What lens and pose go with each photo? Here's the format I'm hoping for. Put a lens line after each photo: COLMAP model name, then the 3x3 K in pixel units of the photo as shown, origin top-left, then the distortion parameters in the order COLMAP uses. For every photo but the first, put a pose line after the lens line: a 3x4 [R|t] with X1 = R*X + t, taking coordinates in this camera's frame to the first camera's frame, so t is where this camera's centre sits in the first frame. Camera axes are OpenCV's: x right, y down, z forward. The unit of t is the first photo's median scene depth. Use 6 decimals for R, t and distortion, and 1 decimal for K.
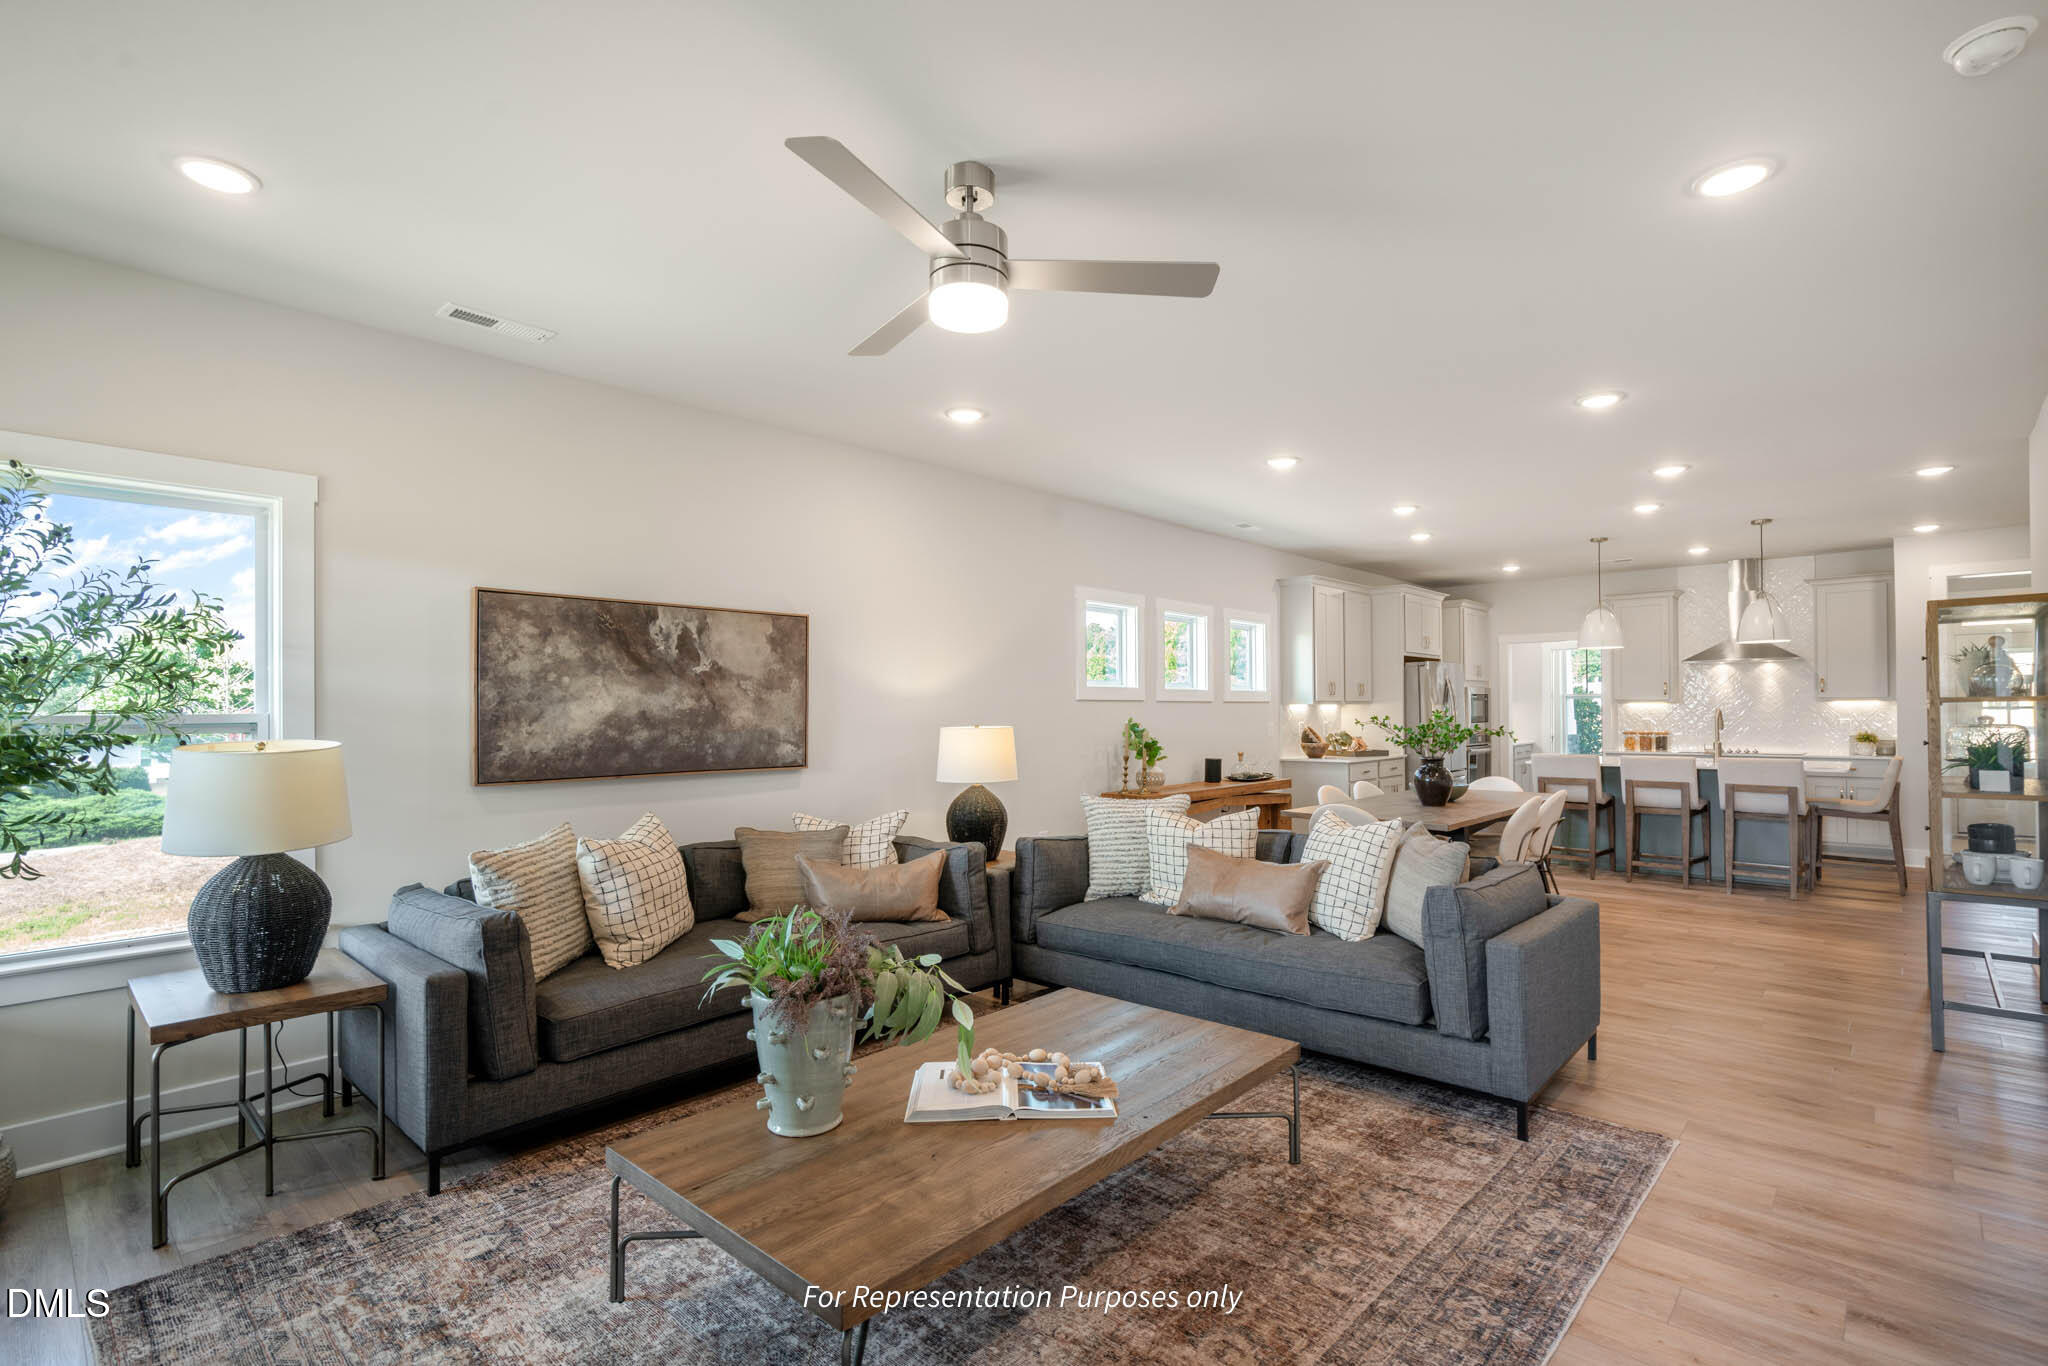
lens RADIAL K [[985.8, 0, 1016.0], [0, 985.8, 695.0], [0, 0, 1]] dist [-0.002385, 0.000146]
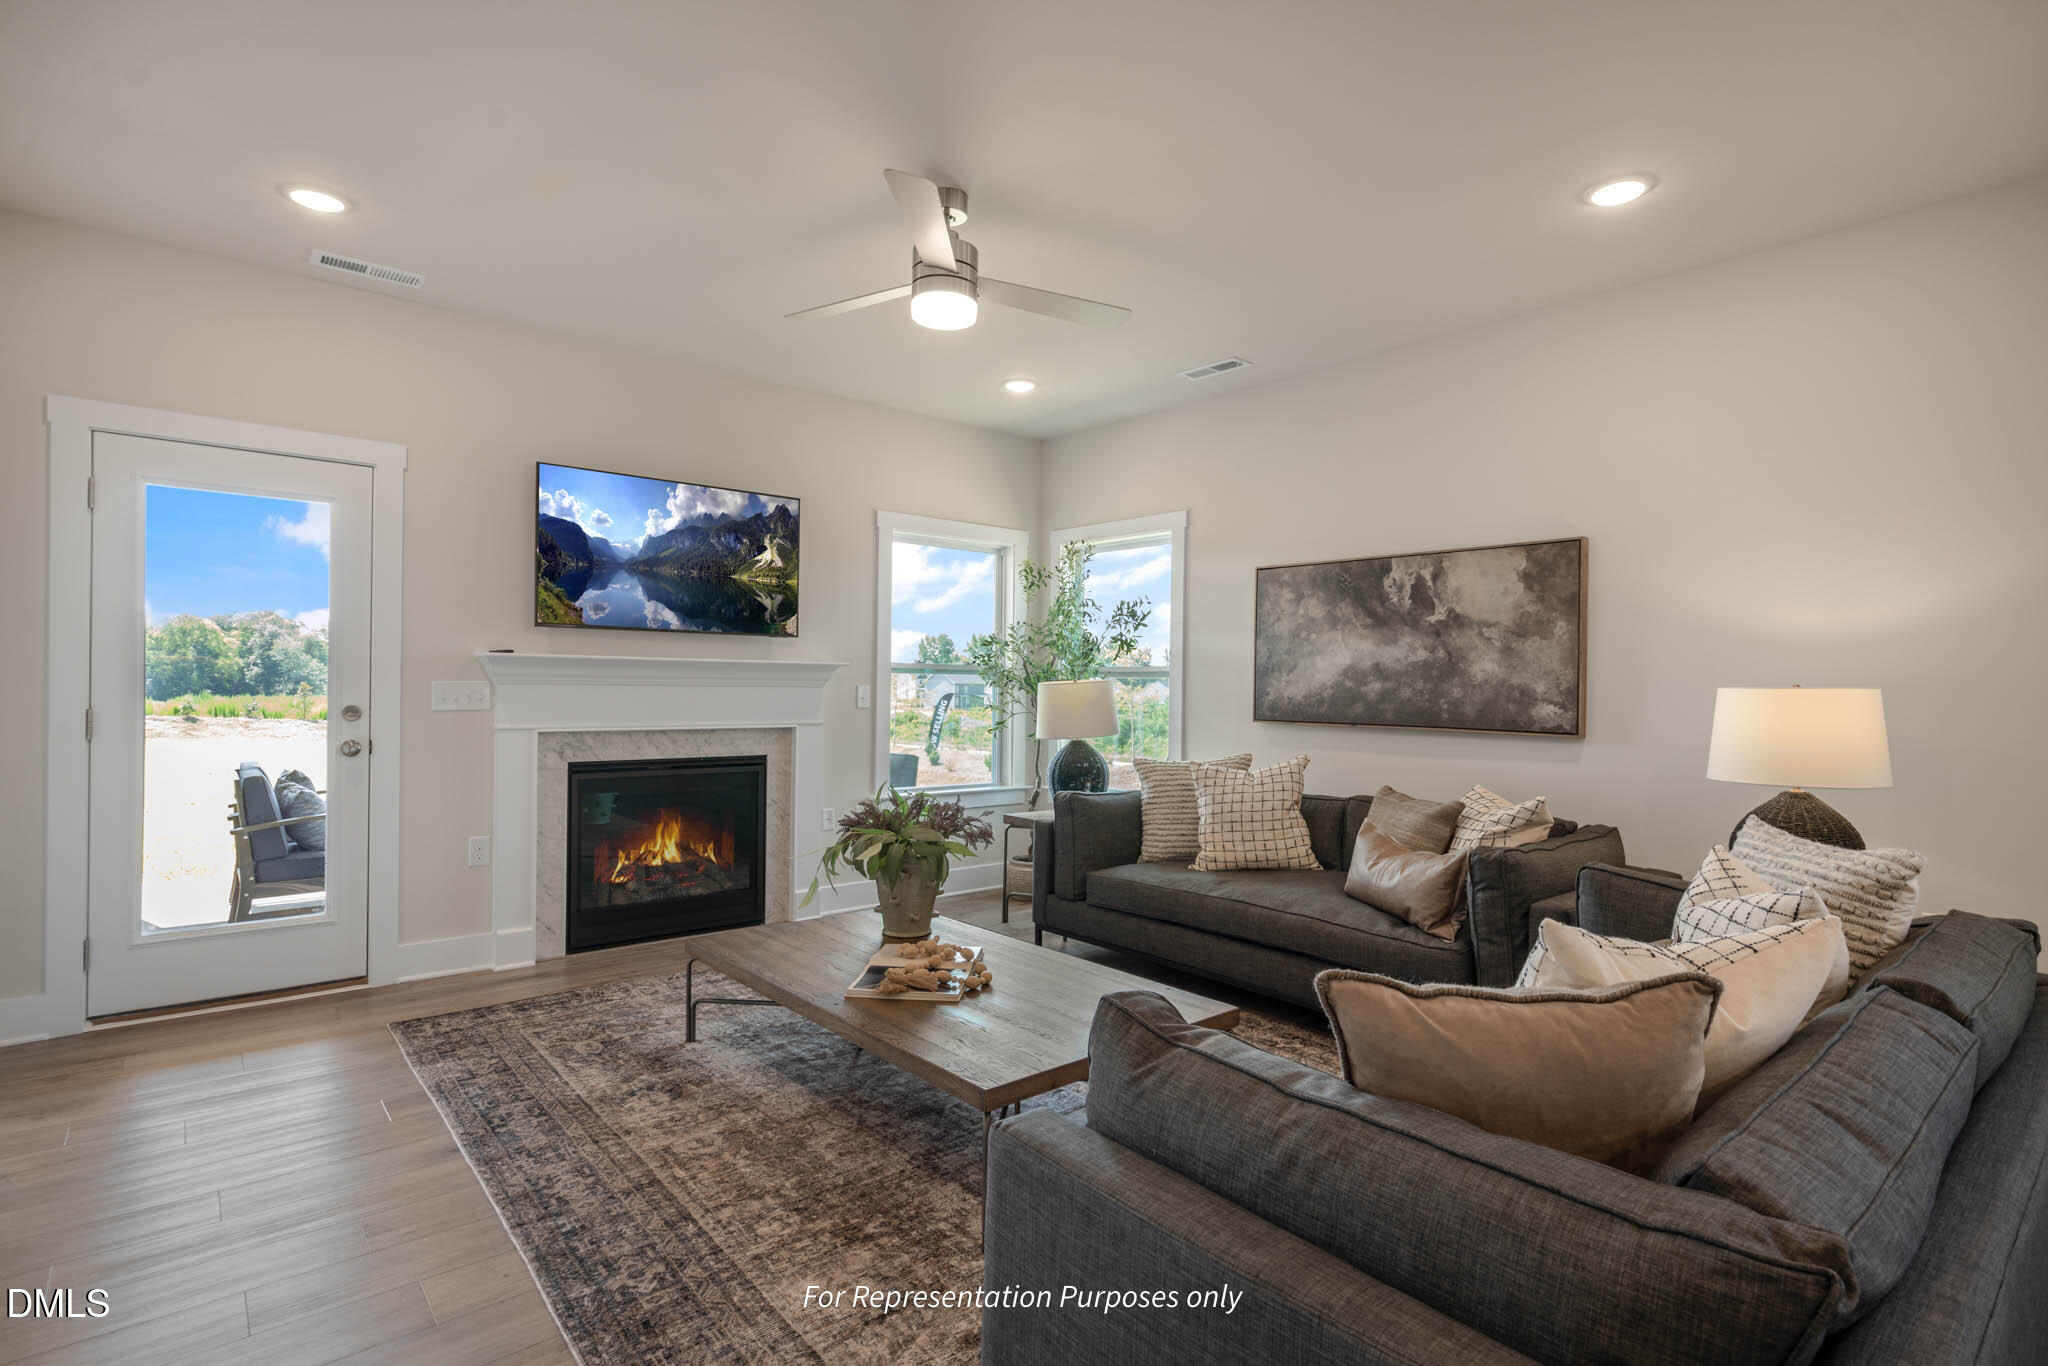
lens RADIAL K [[985.8, 0, 1016.0], [0, 985.8, 695.0], [0, 0, 1]] dist [-0.002385, 0.000146]
pose [[-0.128967, 0.018186, -0.991482, 0.681825], [0.003777, 0.999834, 0.017848, 0.029379], [0.991642, -0.001443, -0.129015, 0.754948]]
